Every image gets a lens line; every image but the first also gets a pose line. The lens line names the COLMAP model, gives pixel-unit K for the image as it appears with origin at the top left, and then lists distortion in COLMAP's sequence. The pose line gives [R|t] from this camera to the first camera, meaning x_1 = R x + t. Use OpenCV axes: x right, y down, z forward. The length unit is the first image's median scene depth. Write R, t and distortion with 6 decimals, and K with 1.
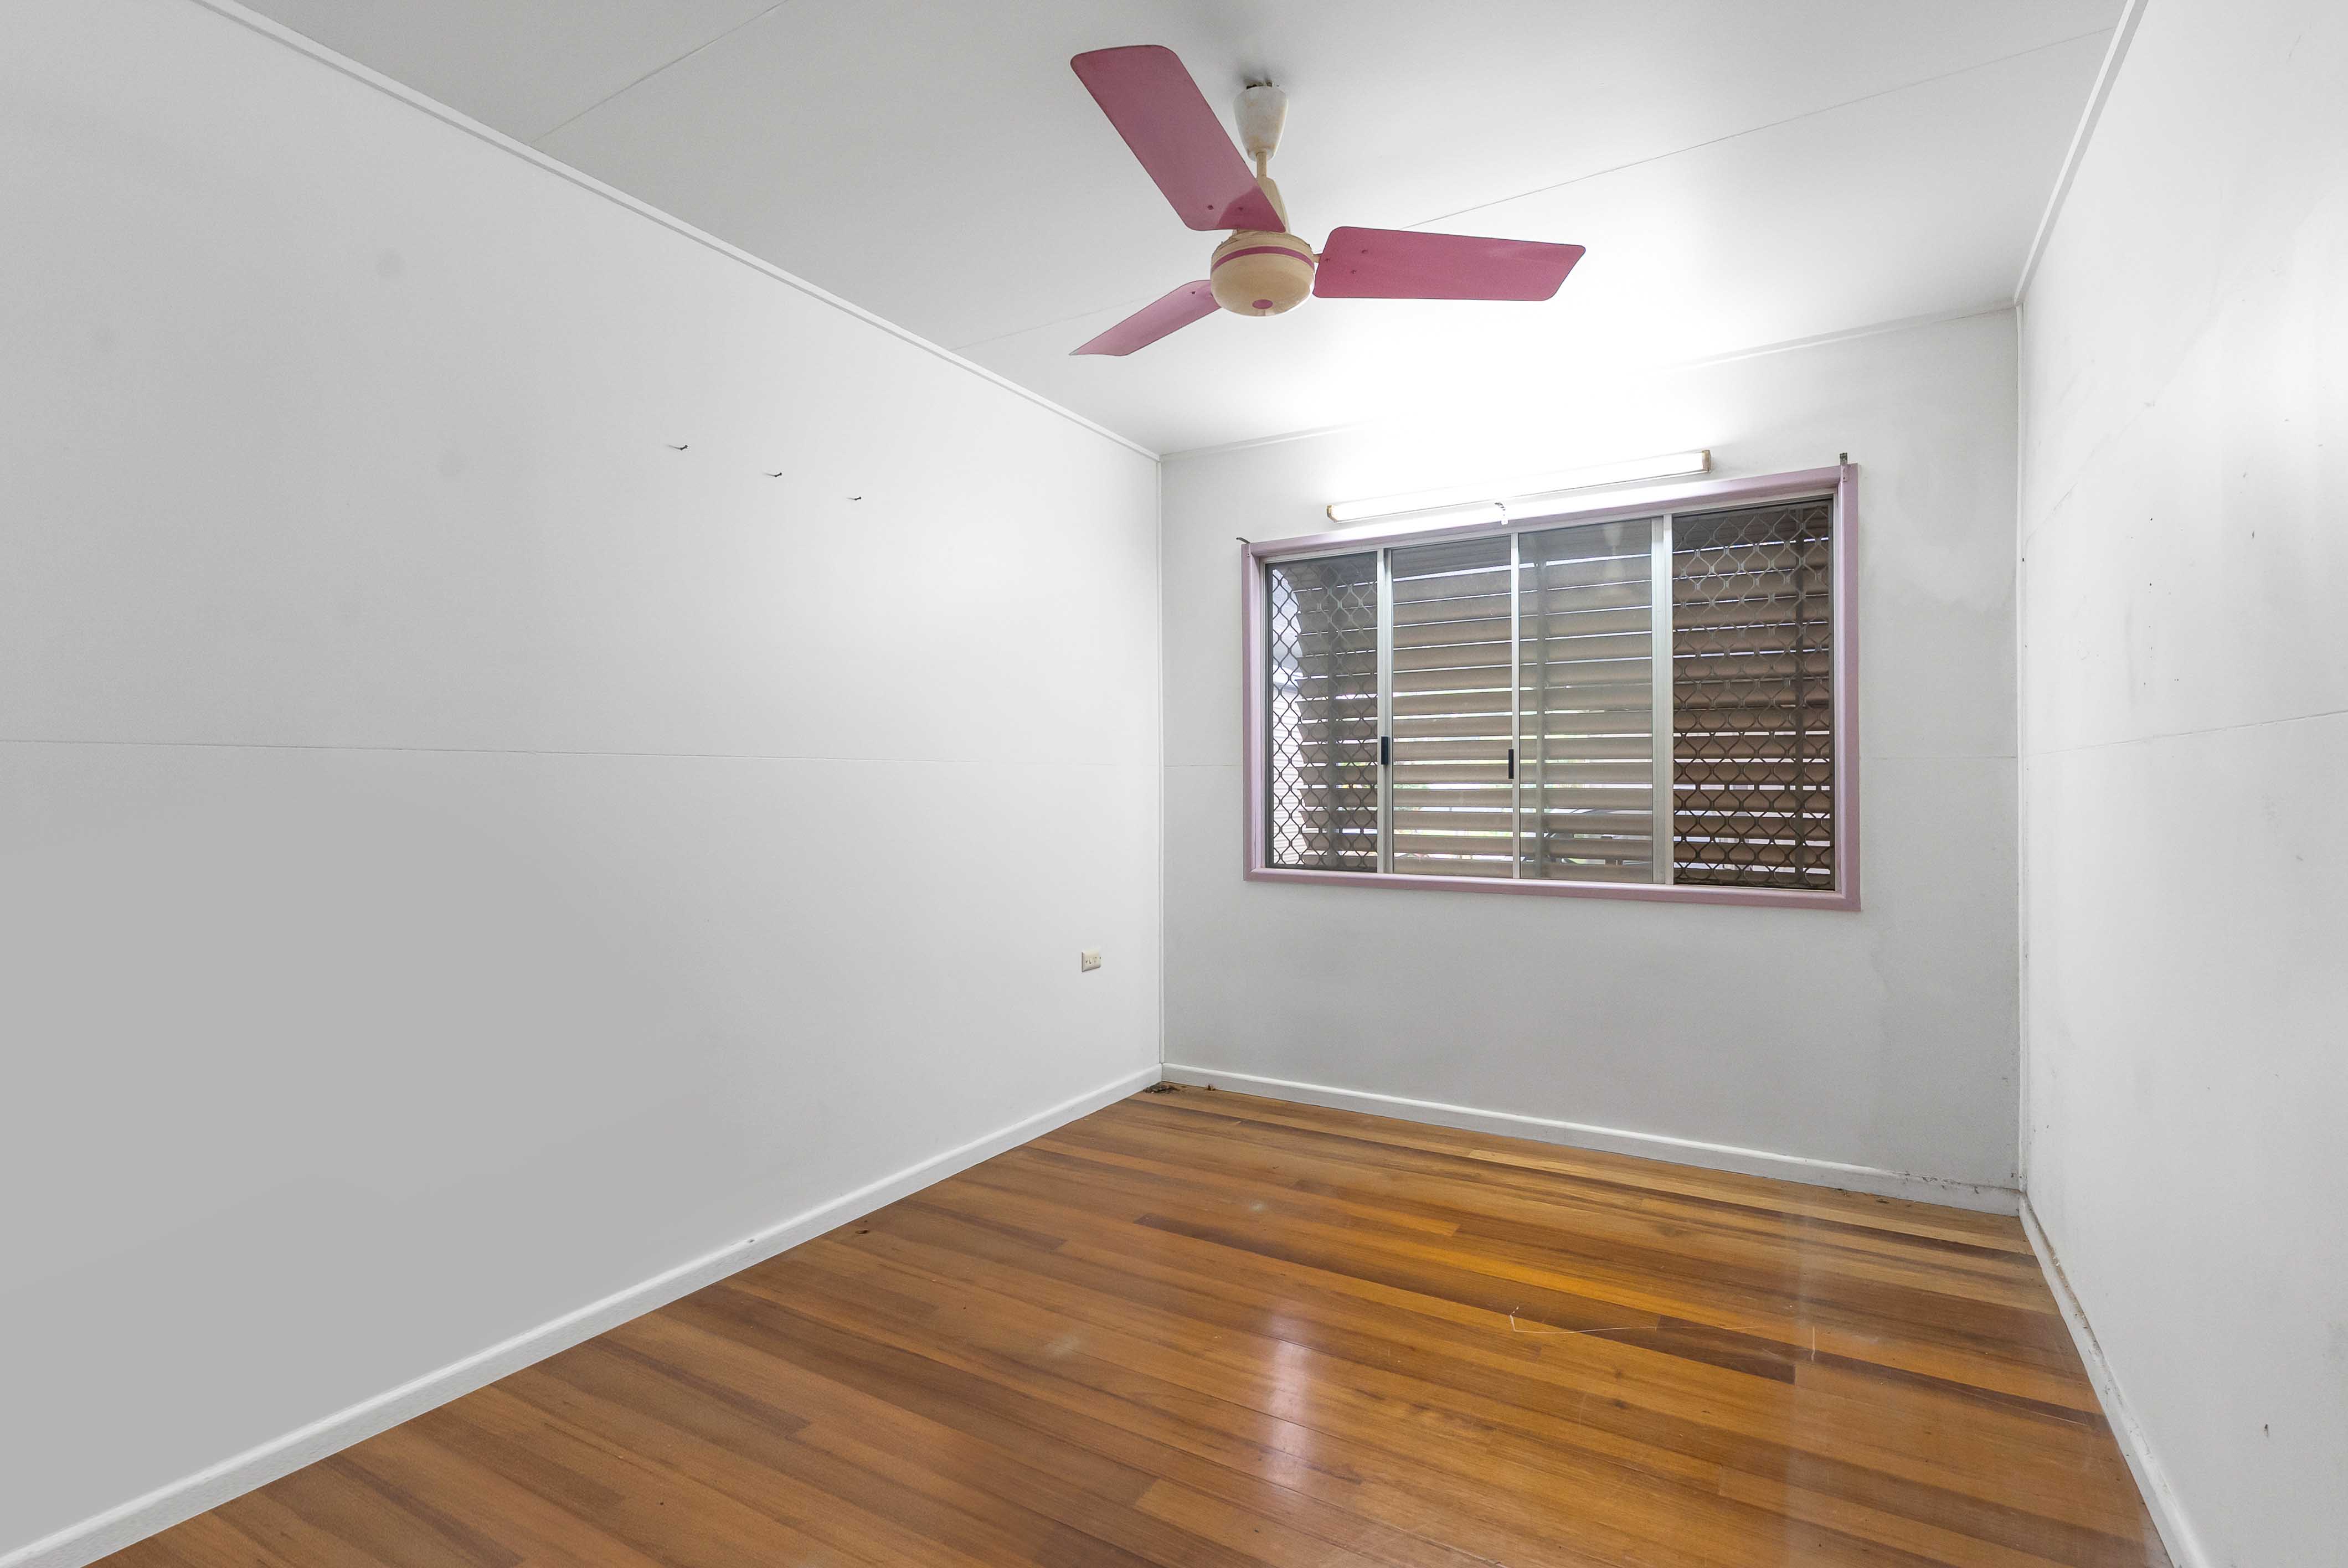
lens RADIAL K [[1081.2, 0, 1191.9], [0, 1081.2, 766.1], [0, 0, 1]] dist [0.002249, 0.000366]
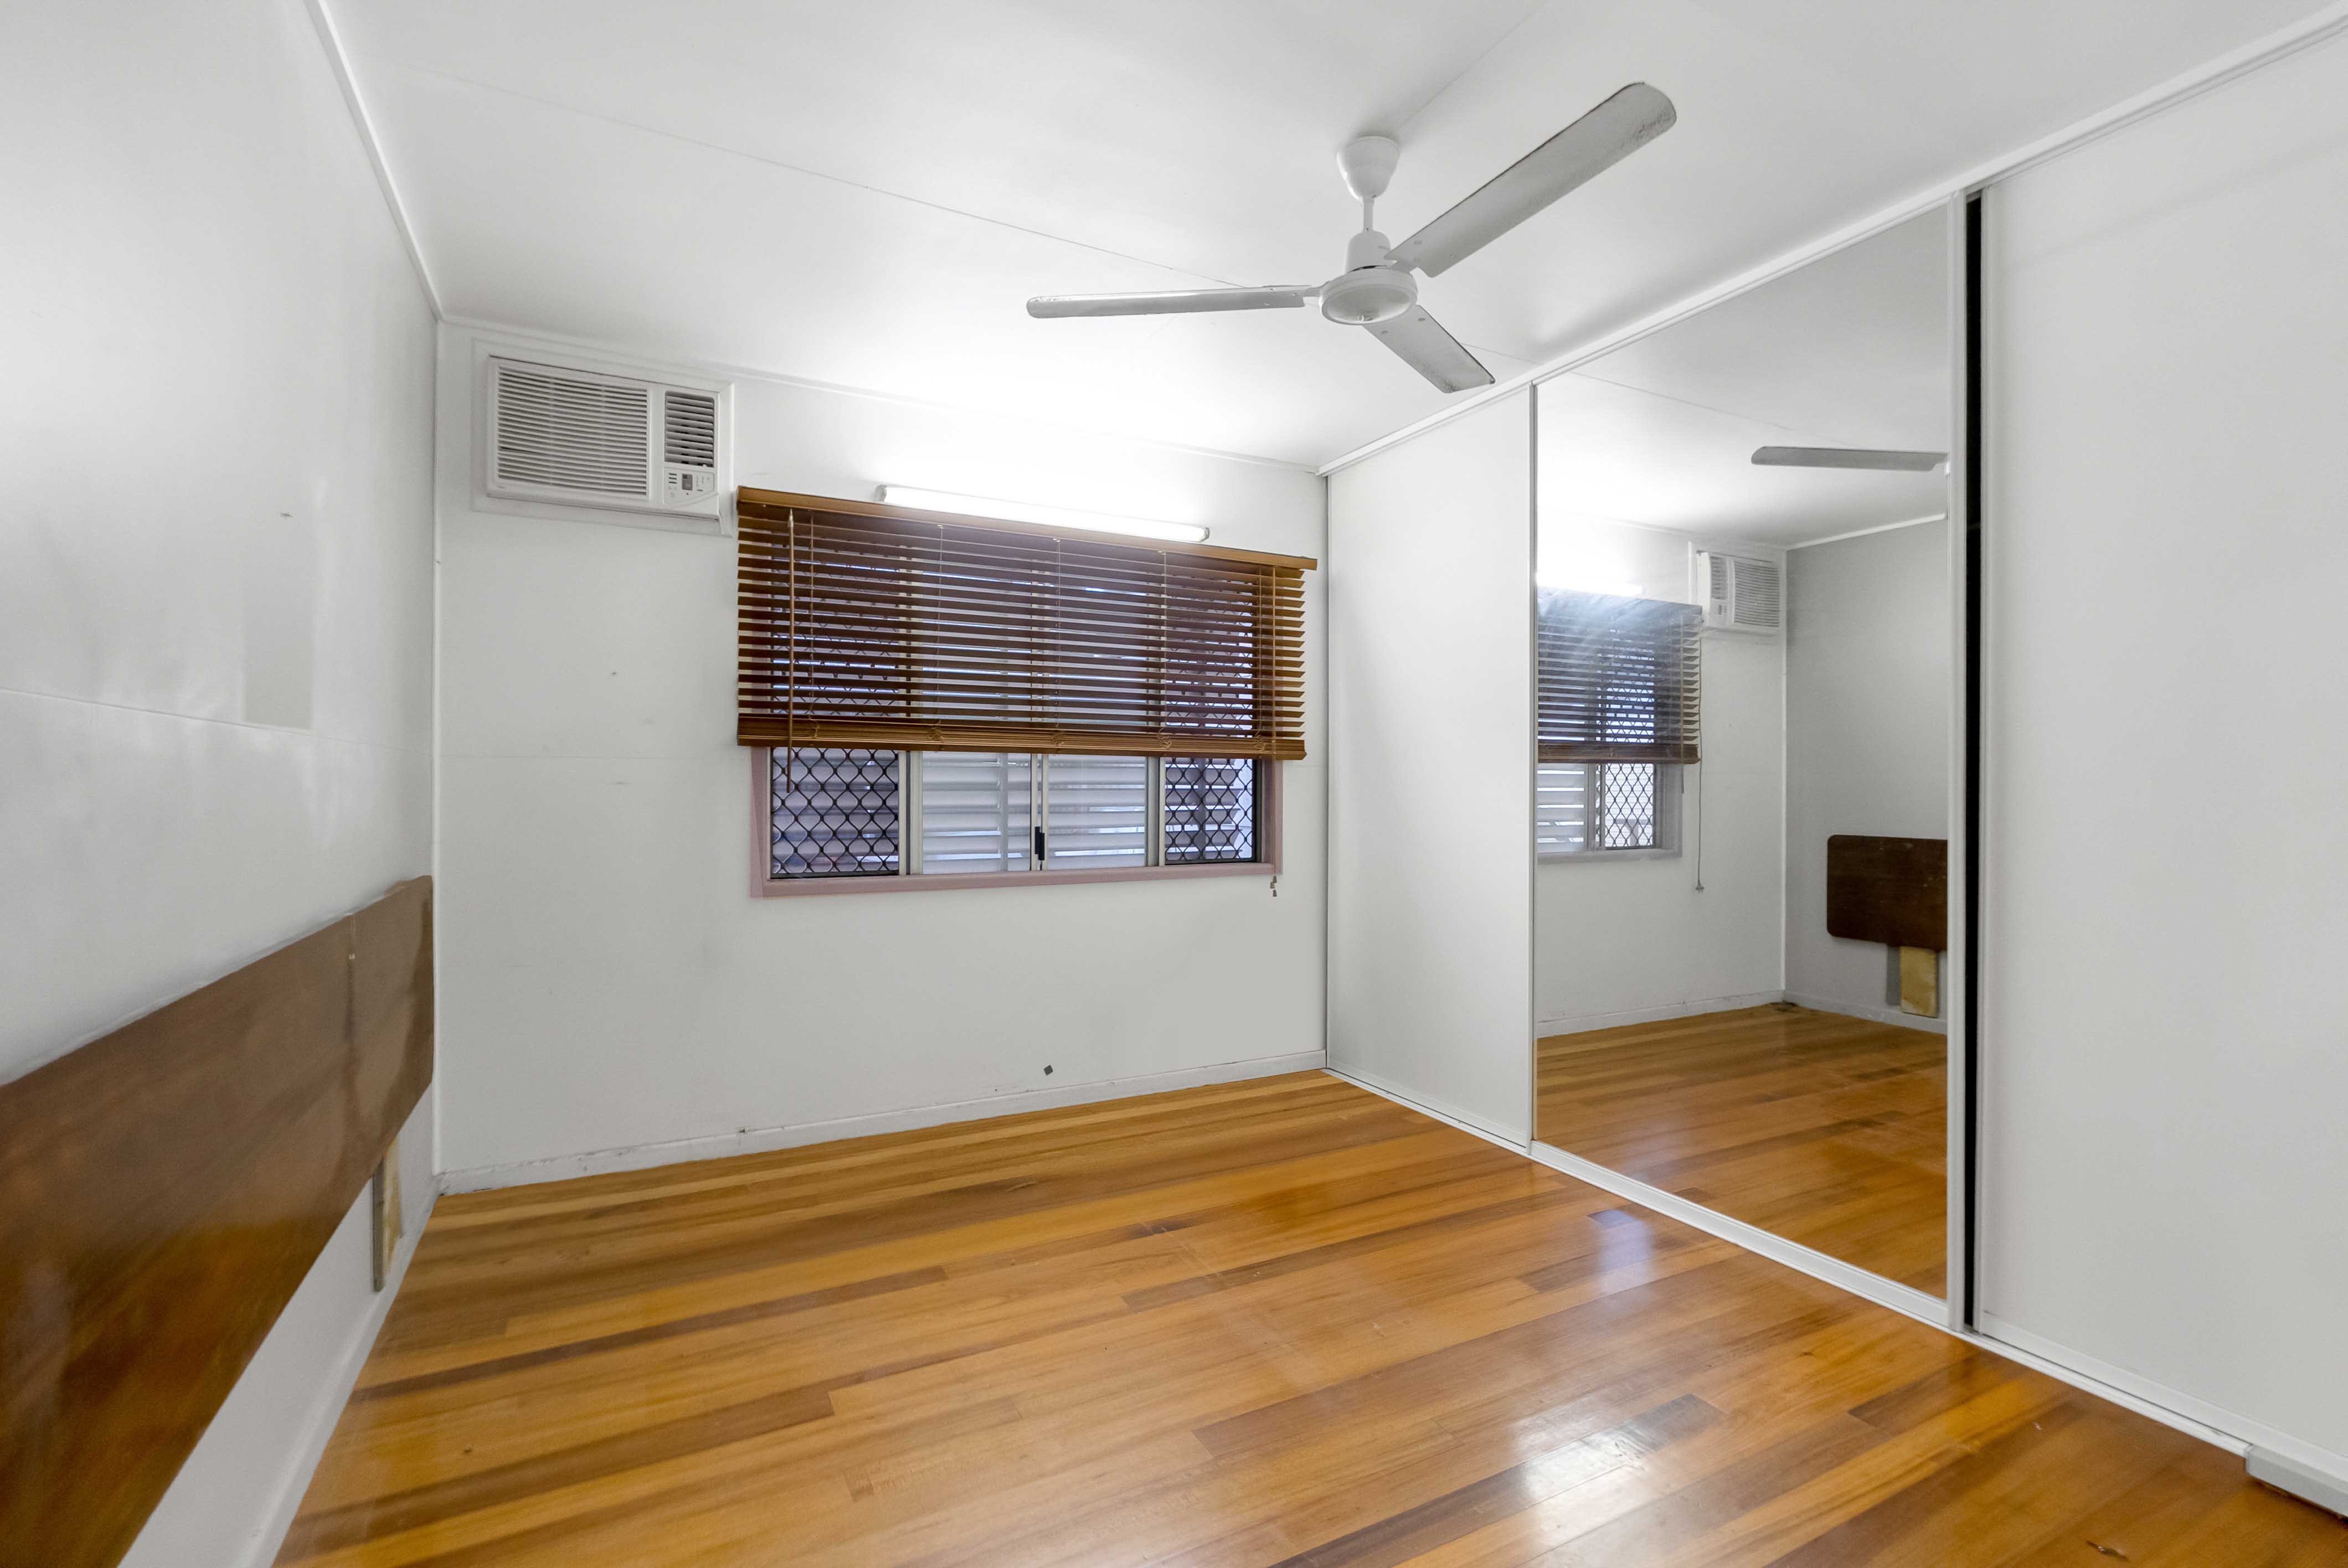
lens RADIAL K [[1070.0, 0, 1176.9], [0, 1070.0, 788.4], [0, 0, 1]] dist [-0.000210, -0.000007]
pose [[0.539479, -0.005108, 0.841984, -0.592260], [-0.011574, 0.999842, 0.013482, 0.004612], [-0.841920, -0.017018, 0.539335, 0.334580]]
